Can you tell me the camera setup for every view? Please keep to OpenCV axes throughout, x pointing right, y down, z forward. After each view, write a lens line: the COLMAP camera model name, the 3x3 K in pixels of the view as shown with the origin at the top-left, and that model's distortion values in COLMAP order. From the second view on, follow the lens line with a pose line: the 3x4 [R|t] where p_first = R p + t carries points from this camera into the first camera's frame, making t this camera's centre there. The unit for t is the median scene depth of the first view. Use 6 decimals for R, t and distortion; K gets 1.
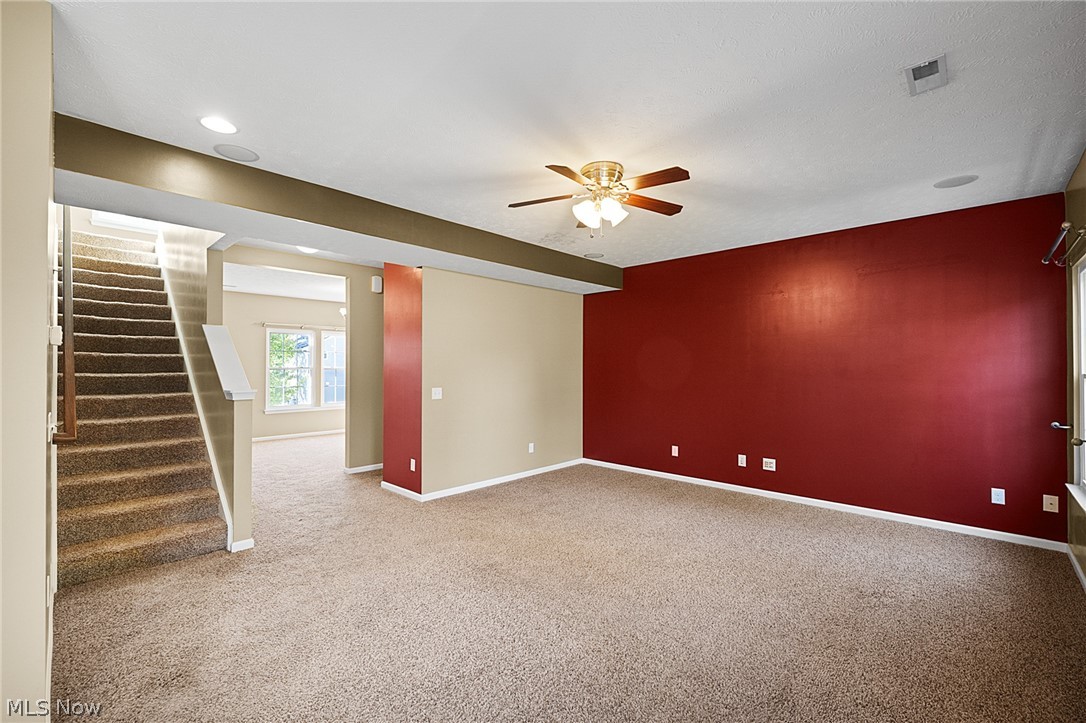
lens RADIAL K [[461.0, 0, 539.6], [0, 461.0, 366.8], [0, 0, 1]] dist [-0.000566, -0.000749]
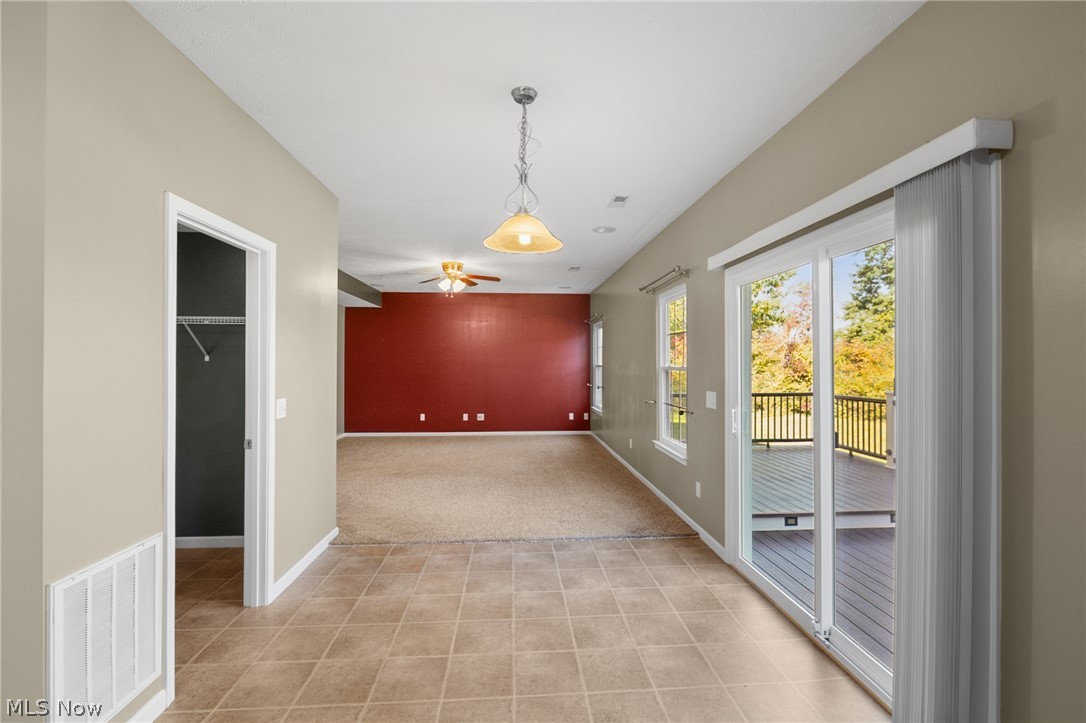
lens RADIAL K [[498.0, 0, 557.0], [0, 498.0, 358.5], [0, 0, 1]] dist [-0.003696, 0.000542]
pose [[0.669838, 0.004516, 0.742493, -0.664374], [0.001304, 0.999973, -0.007259, -0.000530], [-0.742506, 0.005831, 0.669814, -0.462334]]
